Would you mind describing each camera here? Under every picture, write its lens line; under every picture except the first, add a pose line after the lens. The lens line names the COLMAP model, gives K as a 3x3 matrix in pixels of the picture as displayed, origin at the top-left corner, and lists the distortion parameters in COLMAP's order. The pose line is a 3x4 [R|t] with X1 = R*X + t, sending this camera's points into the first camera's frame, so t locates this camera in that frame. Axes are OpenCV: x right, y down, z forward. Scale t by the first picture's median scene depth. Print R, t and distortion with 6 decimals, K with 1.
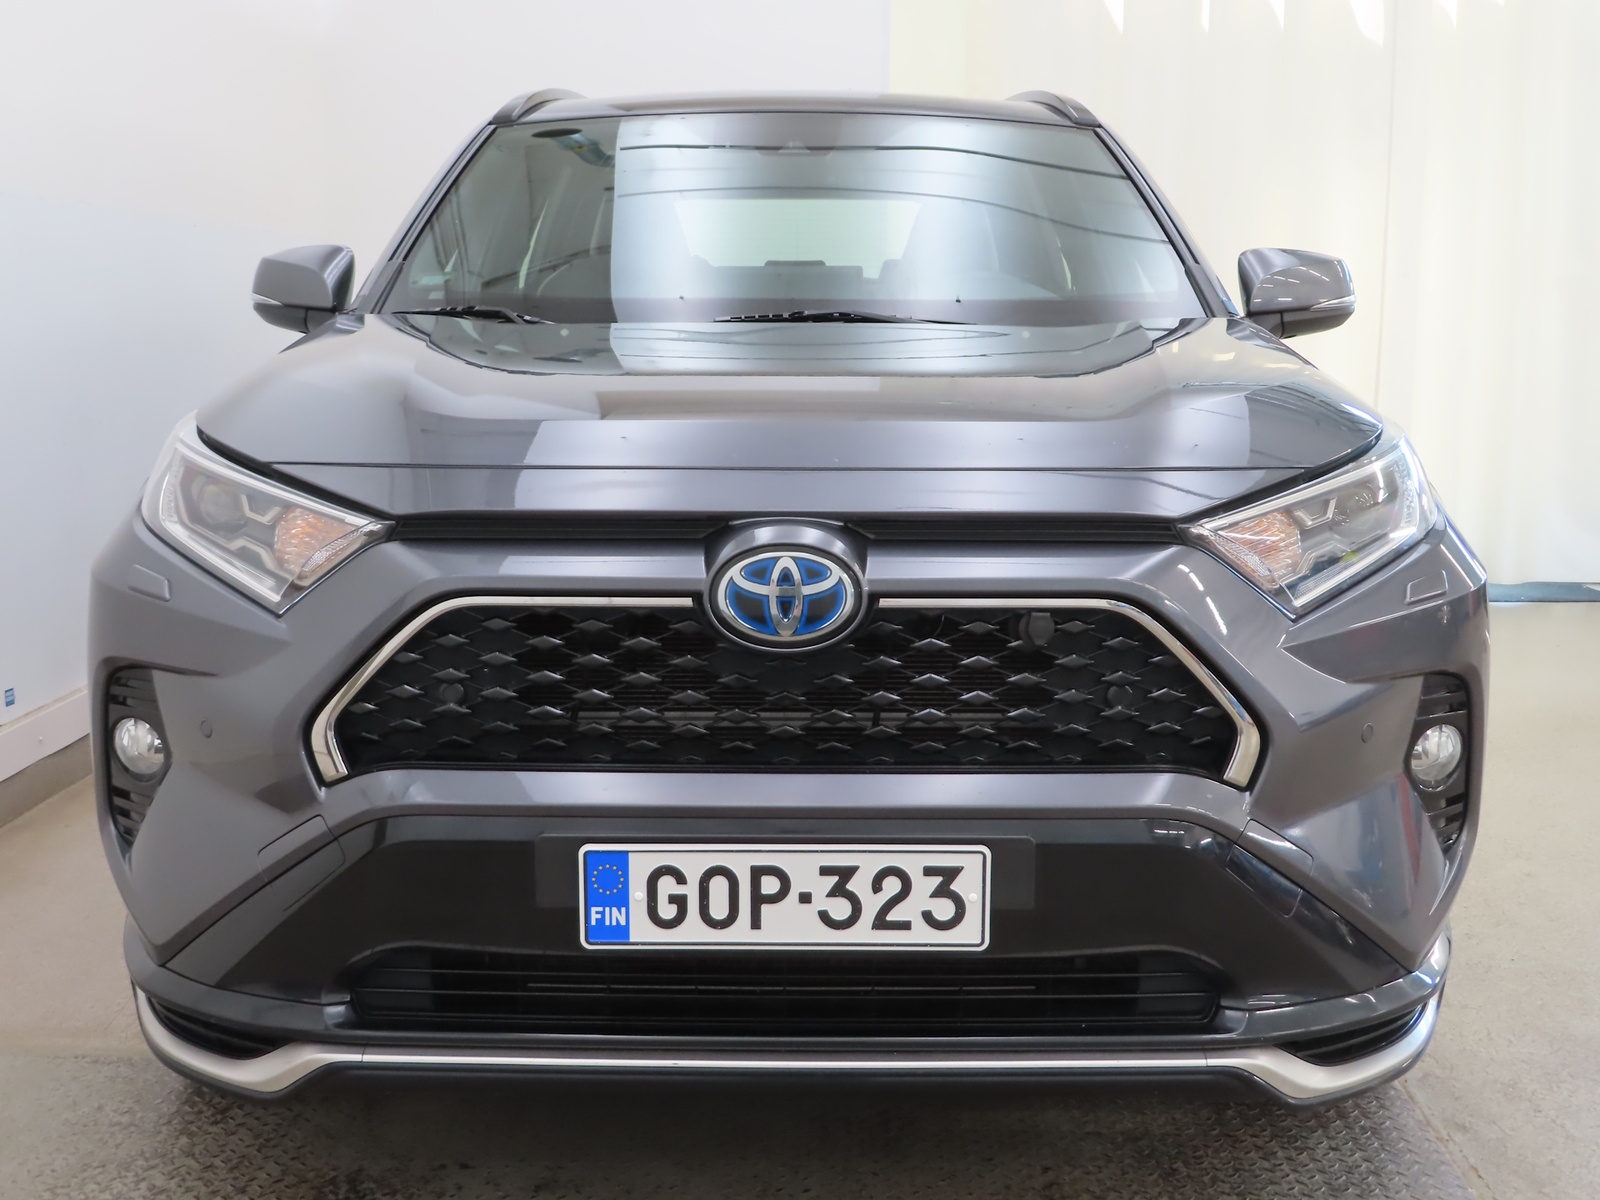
lens RADIAL K [[1781.9, 0, 800.0], [0, 1781.9, 600.0], [0, 0, 1]] dist [0.038989, 0.011654]
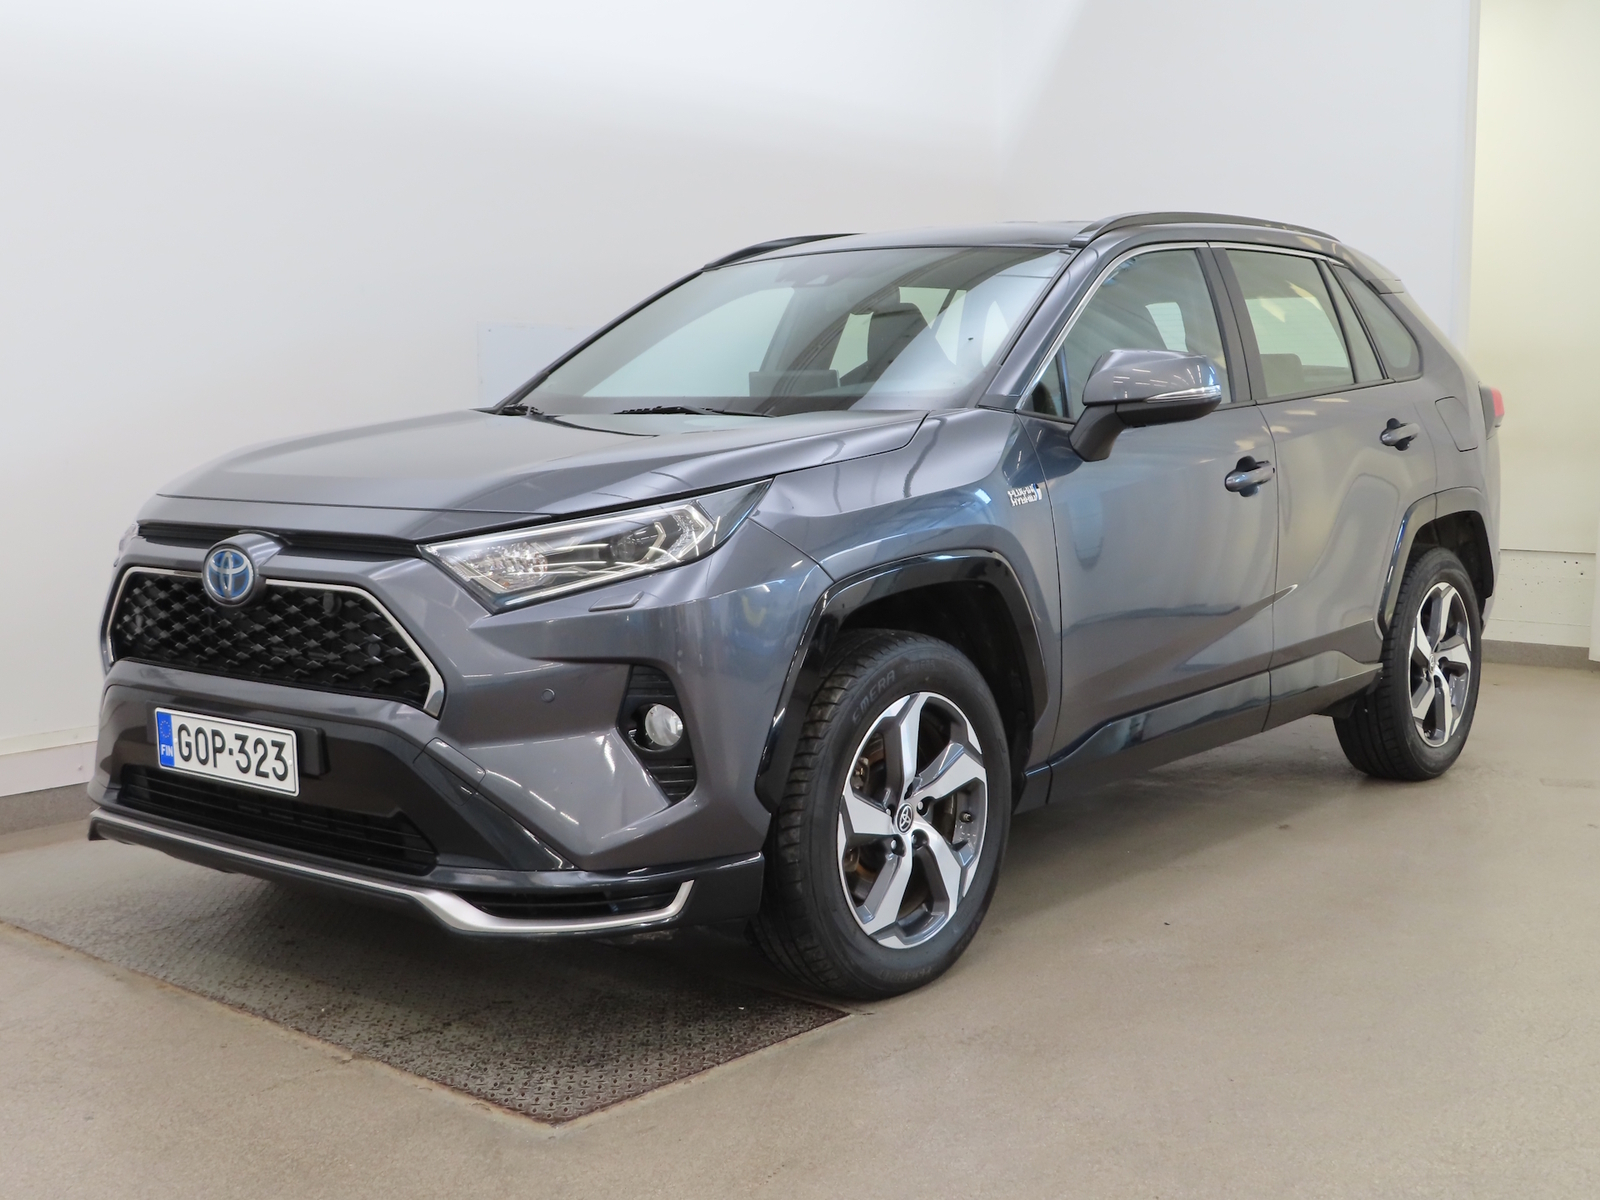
lens RADIAL K [[1781.9, 0, 800.0], [0, 1781.9, 600.0], [0, 0, 1]] dist [0.038989, 0.011654]
pose [[0.793958, 0.061050, -0.604899, 1.462348], [-0.088210, 0.995985, -0.015258, -0.000075], [0.601539, 0.065472, 0.796156, -0.047487]]
